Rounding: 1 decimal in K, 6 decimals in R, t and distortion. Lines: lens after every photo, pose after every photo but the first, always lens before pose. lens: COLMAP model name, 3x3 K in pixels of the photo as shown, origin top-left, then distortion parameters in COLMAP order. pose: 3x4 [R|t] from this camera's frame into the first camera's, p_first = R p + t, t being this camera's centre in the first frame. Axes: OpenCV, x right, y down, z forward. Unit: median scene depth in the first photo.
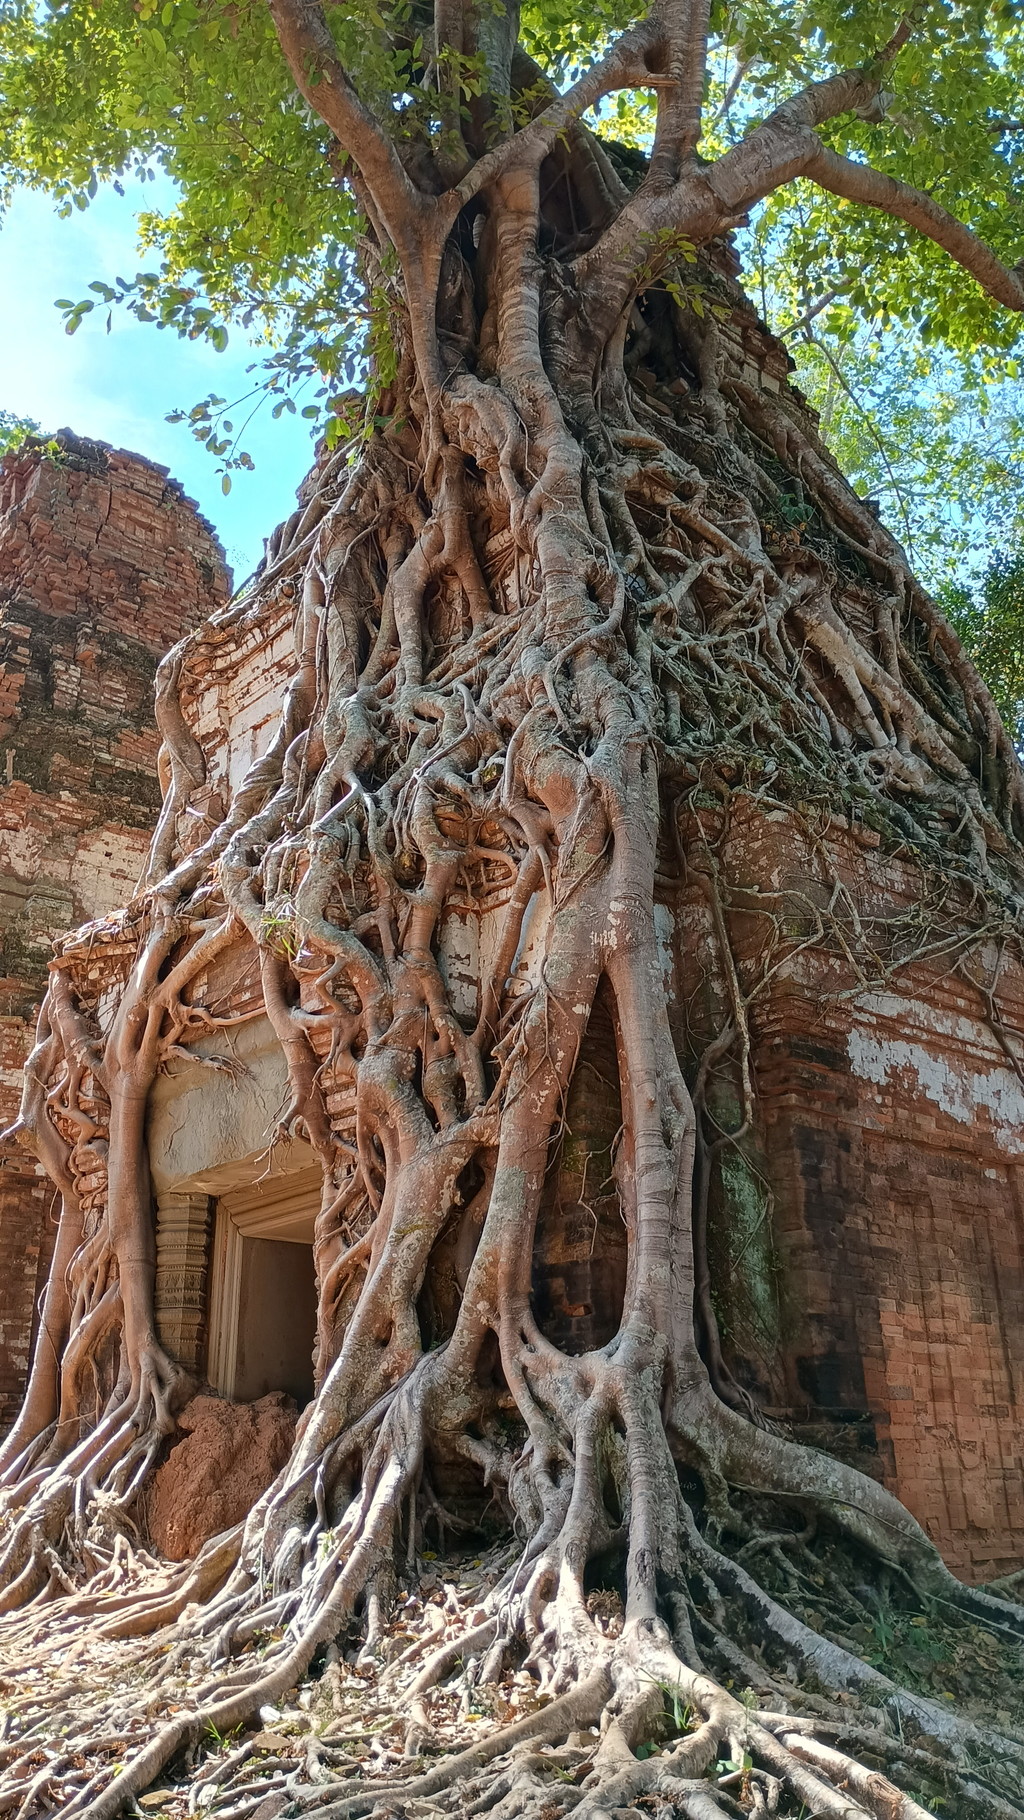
lens RADIAL K [[1518.6, 0, 512.0], [0, 1518.6, 910.0], [0, 0, 1]] dist [0.056892, -0.064004]
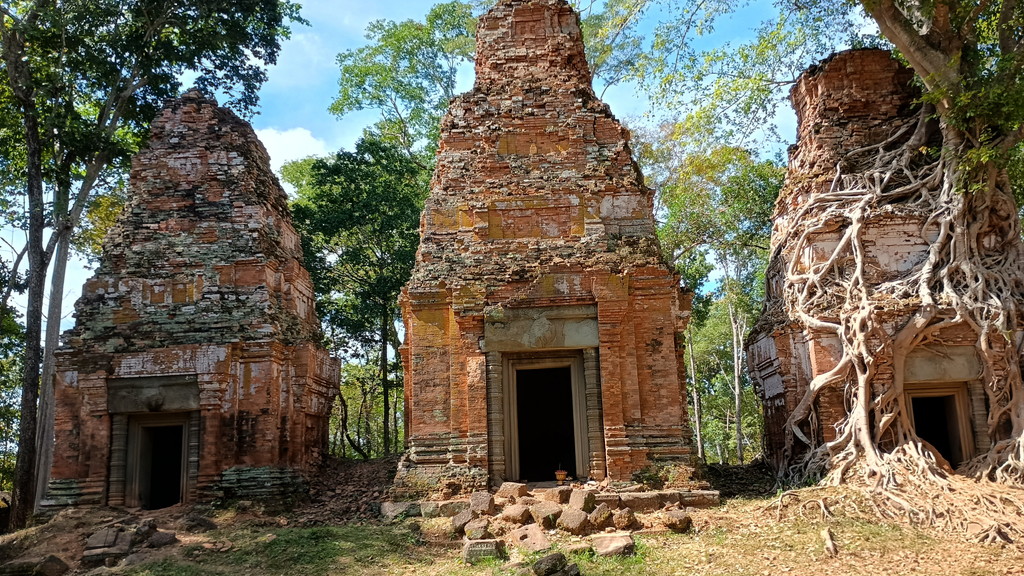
lens RADIAL K [[854.4, 0, 529.8], [0, 854.4, 289.4], [0, 0, 1]] dist [0.056892, -0.064004]
pose [[0.691329, 0.152897, 0.706177, -2.768868], [-0.251711, 0.967094, 0.037029, 0.140051], [-0.677278, -0.203352, 0.707066, 0.224231]]
